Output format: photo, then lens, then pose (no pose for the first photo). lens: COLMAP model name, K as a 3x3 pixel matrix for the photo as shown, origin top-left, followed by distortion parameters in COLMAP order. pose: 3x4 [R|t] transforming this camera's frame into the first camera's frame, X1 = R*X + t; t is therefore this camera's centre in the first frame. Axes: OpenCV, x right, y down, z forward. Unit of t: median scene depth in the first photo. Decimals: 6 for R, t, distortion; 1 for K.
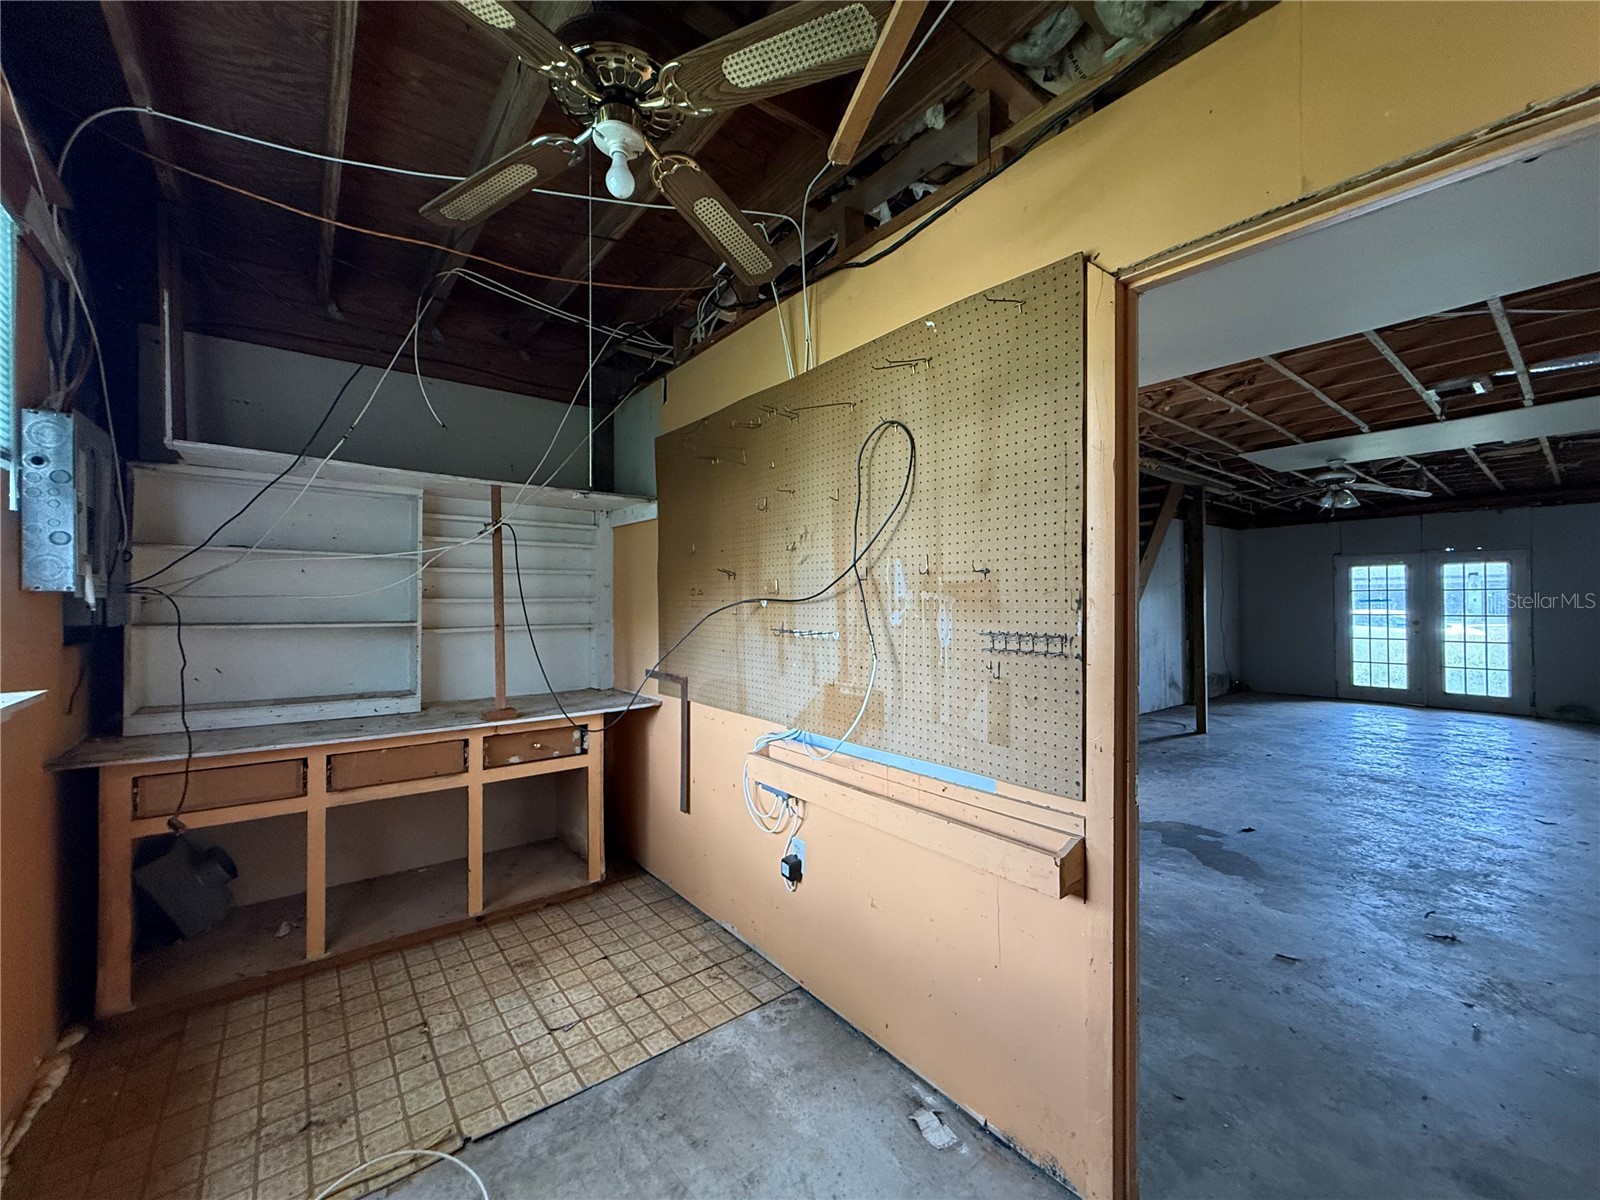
lens RADIAL K [[639.5, 0, 806.6], [0, 639.5, 596.3], [0, 0, 1]] dist [-0.001006, 0.000554]
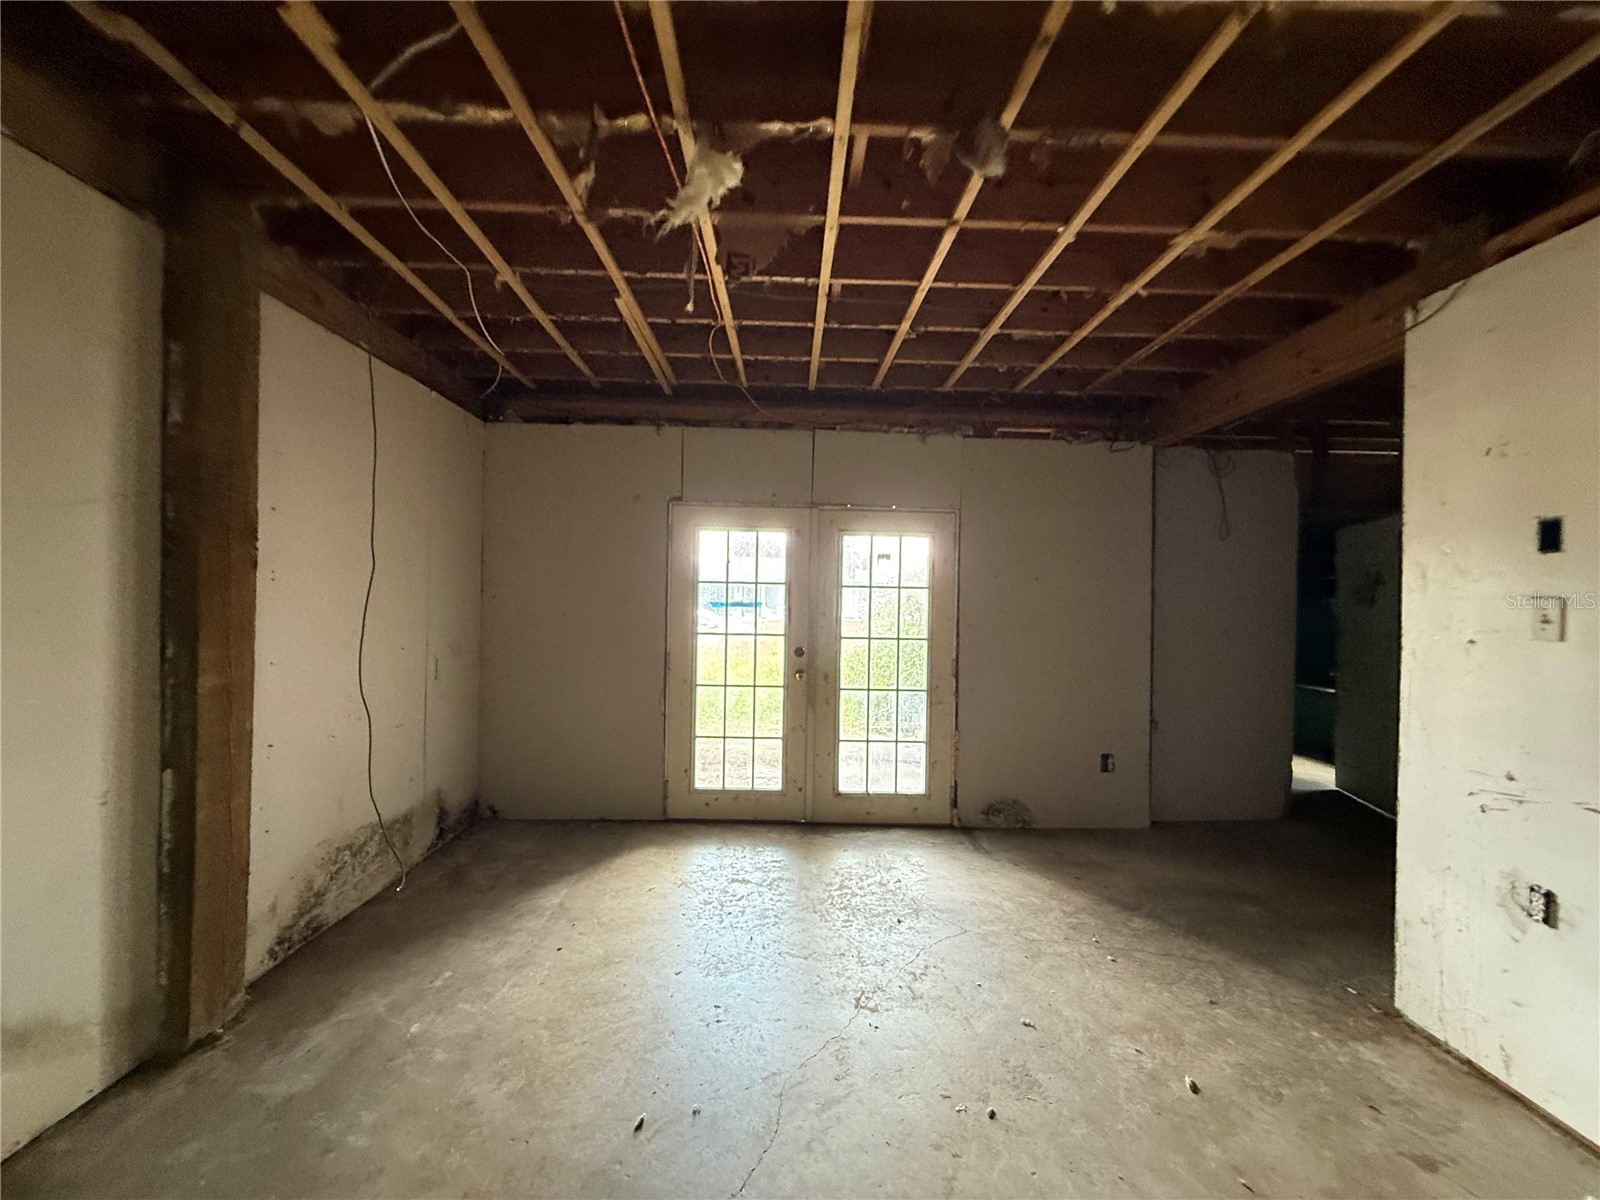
lens RADIAL K [[639.5, 0, 795.1], [0, 639.5, 605.5], [0, 0, 1]] dist [-0.001006, 0.000554]
pose [[0.610847, 0.008414, 0.791704, 0.560114], [-0.032774, 0.999355, 0.014667, -0.000719], [-0.791070, -0.034907, 0.610729, 0.697960]]
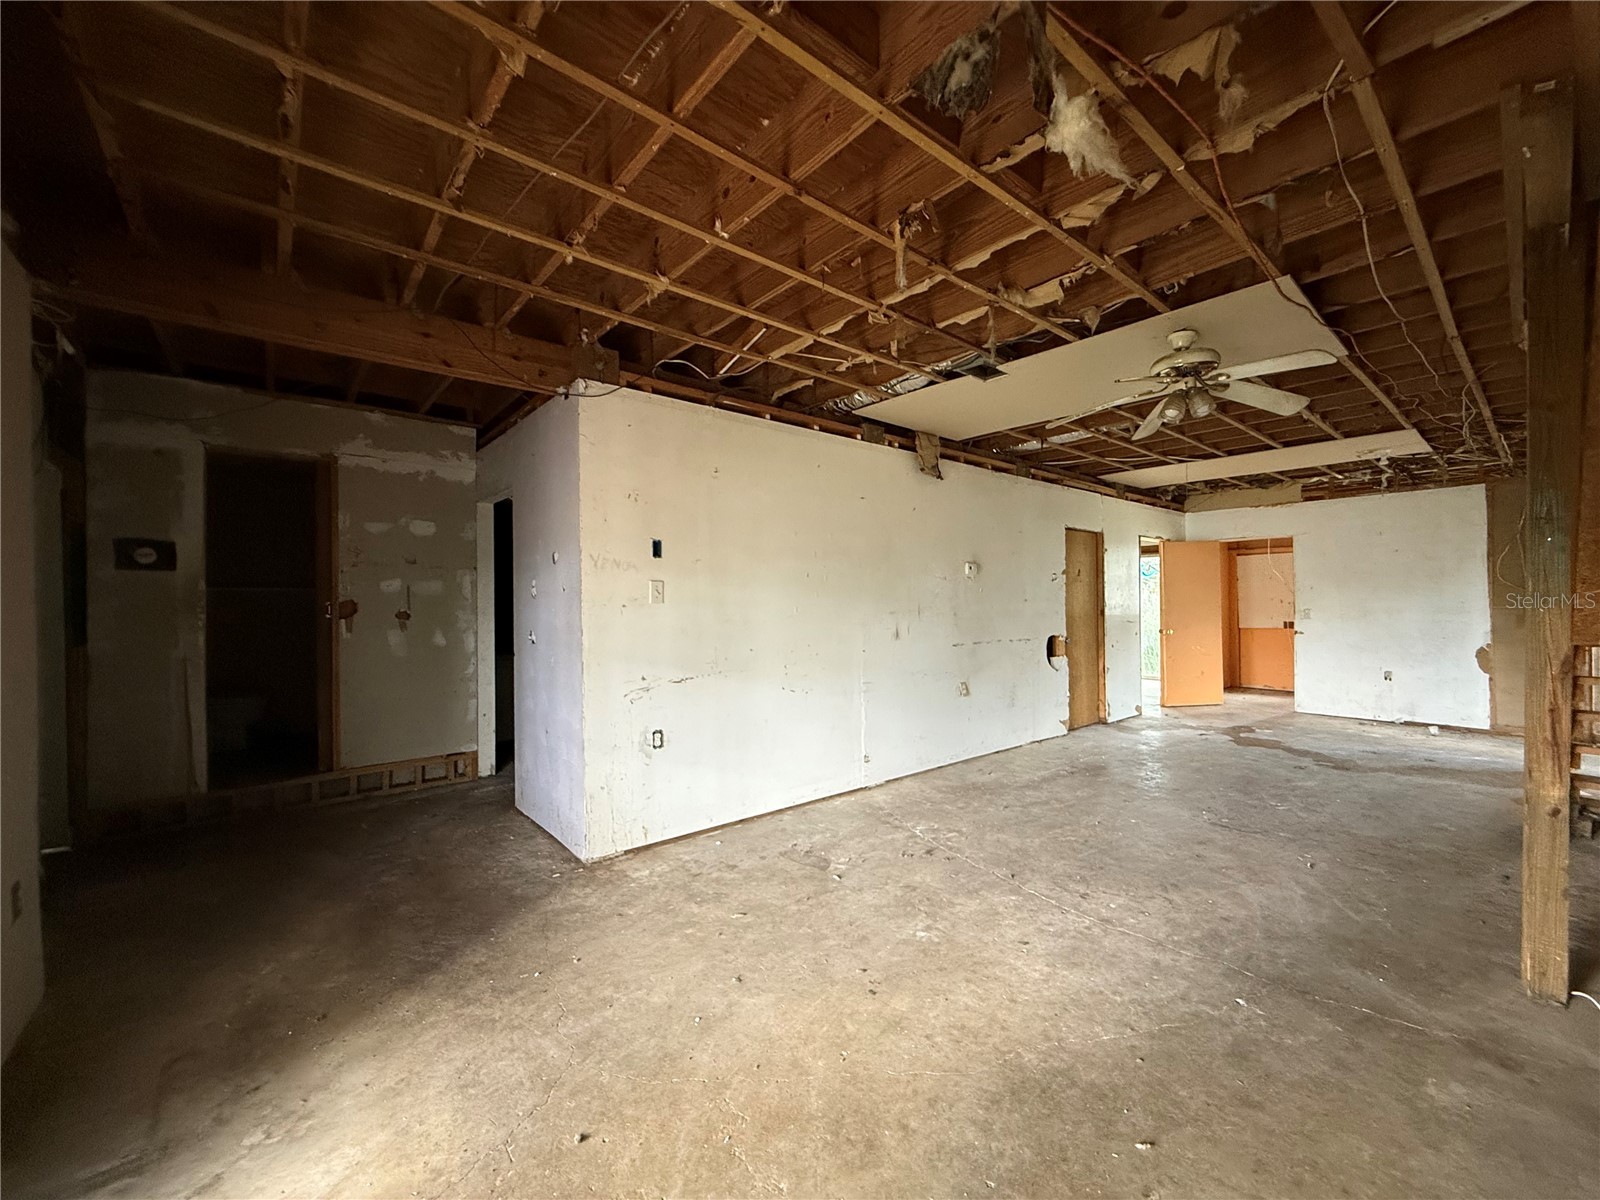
lens RADIAL K [[639.5, 0, 835.2], [0, 639.5, 587.3], [0, 0, 1]] dist [-0.001006, 0.000554]
pose [[-0.999277, -0.002642, -0.037939, 0.789437], [-0.002144, 0.999911, -0.013154, 0.000865], [0.037971, -0.013063, -0.999193, 1.057598]]
